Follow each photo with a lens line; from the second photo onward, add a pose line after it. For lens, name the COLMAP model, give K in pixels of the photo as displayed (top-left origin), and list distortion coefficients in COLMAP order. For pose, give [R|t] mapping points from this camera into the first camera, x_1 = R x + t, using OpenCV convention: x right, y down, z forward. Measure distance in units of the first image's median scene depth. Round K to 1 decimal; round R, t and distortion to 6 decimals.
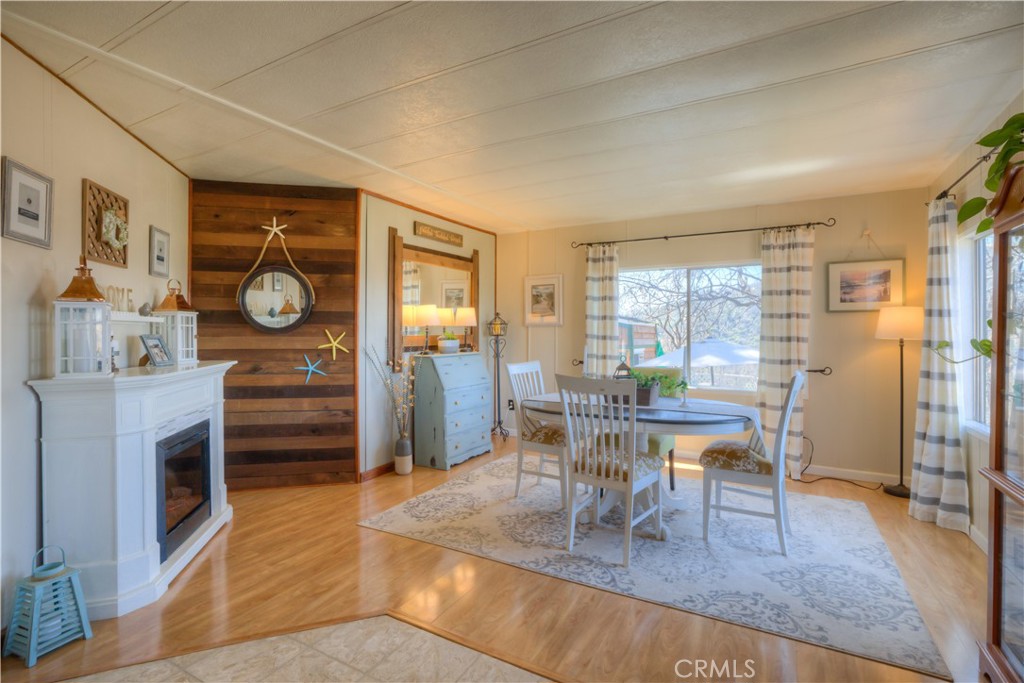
lens RADIAL K [[467.8, 0, 519.1], [0, 467.8, 332.6], [0, 0, 1]] dist [-0.001850, 0.001782]
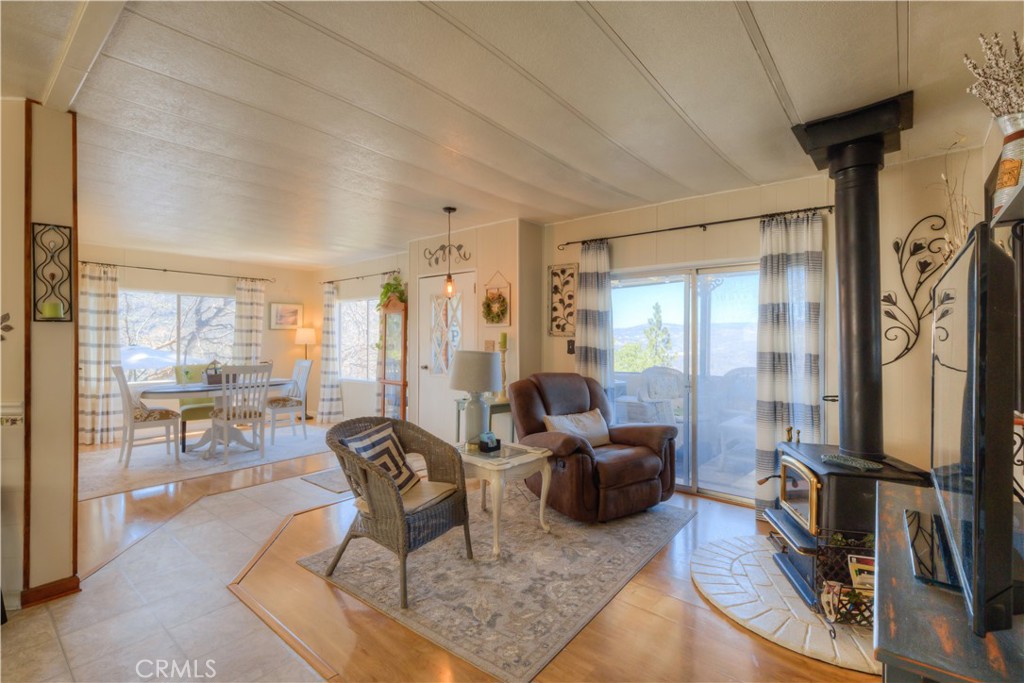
lens RADIAL K [[467.8, 0, 519.2], [0, 467.8, 337.7], [0, 0, 1]] dist [-0.001850, 0.001782]
pose [[0.182047, 0.002932, 0.983285, -0.933629], [-0.000440, 0.999996, -0.002900, -0.007779], [-0.983290, 0.000096, 0.182048, -0.271791]]
